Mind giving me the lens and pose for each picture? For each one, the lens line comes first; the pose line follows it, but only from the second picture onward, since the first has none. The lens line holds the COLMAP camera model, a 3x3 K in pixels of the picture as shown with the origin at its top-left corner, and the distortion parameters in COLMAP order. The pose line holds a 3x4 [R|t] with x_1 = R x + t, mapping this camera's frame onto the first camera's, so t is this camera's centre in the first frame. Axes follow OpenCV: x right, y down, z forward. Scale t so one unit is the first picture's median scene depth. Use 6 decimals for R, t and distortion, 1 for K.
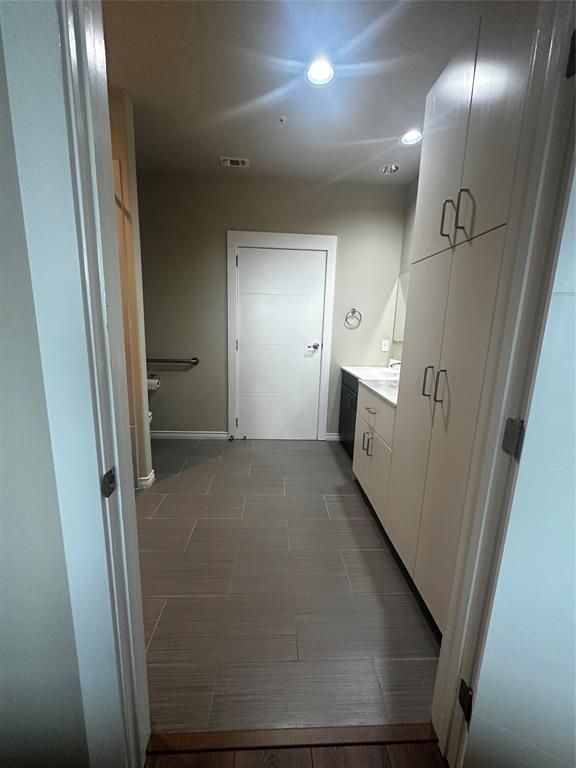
lens RADIAL K [[308.0, 0, 287.0], [0, 308.0, 384.1], [0, 0, 1]] dist [0.000152, 0.000071]
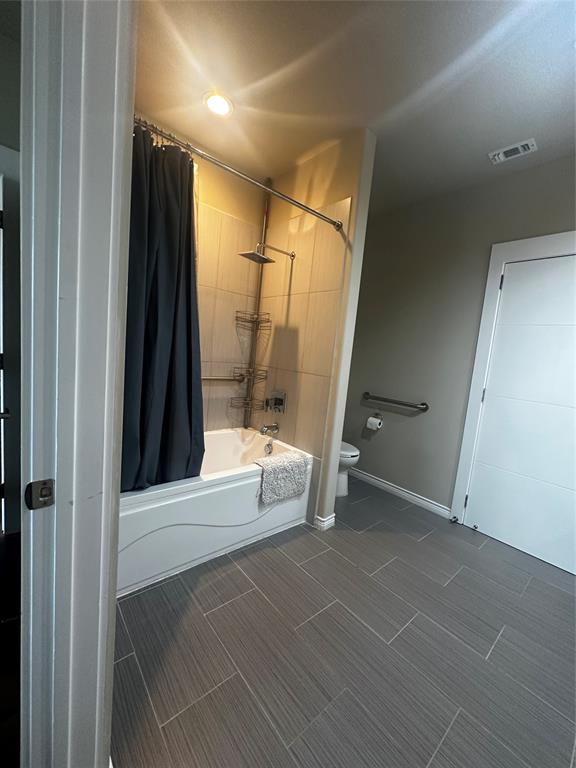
lens RADIAL K [[308.0, 0, 288.1], [0, 308.0, 383.8], [0, 0, 1]] dist [0.000152, 0.000071]
pose [[0.615958, 0.103649, -0.780931, 0.118343], [-0.219661, 0.974588, -0.043905, -0.019685], [0.756535, 0.198584, 0.623073, 0.205218]]
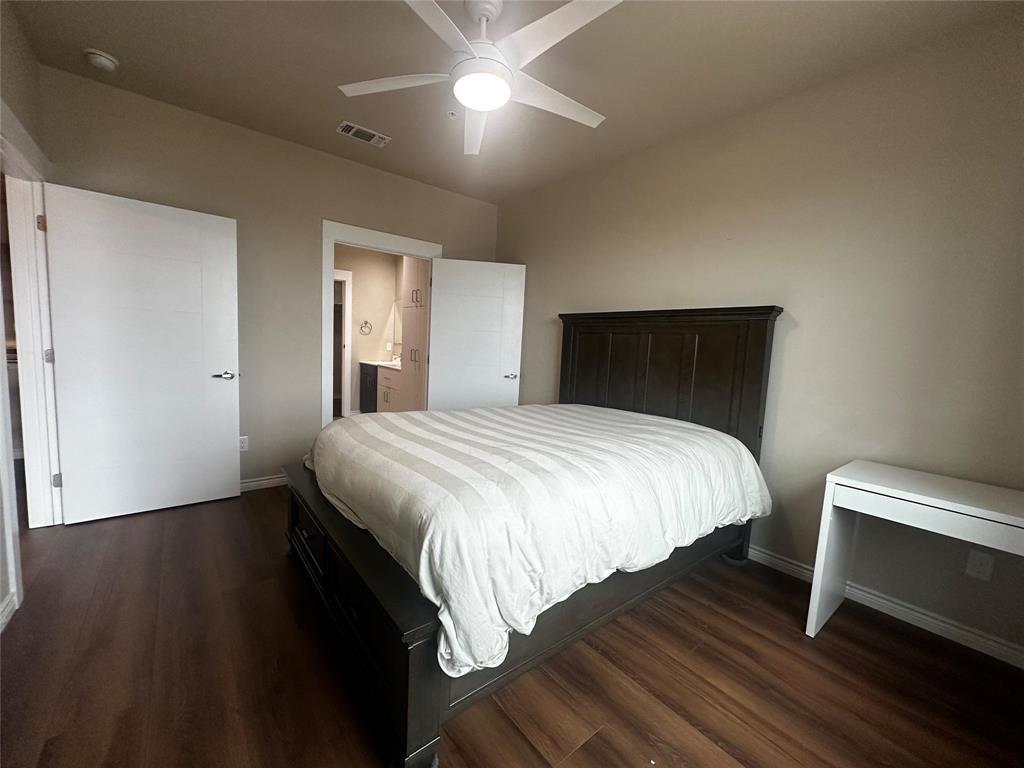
lens RADIAL K [[410.7, 0, 510.2], [0, 410.7, 383.9], [0, 0, 1]] dist [0.000152, 0.000071]
pose [[0.811827, -0.051589, 0.581614, -0.381764], [0.087020, 0.995655, -0.033150, 0.177236], [-0.577377, 0.077524, 0.812789, -0.963149]]
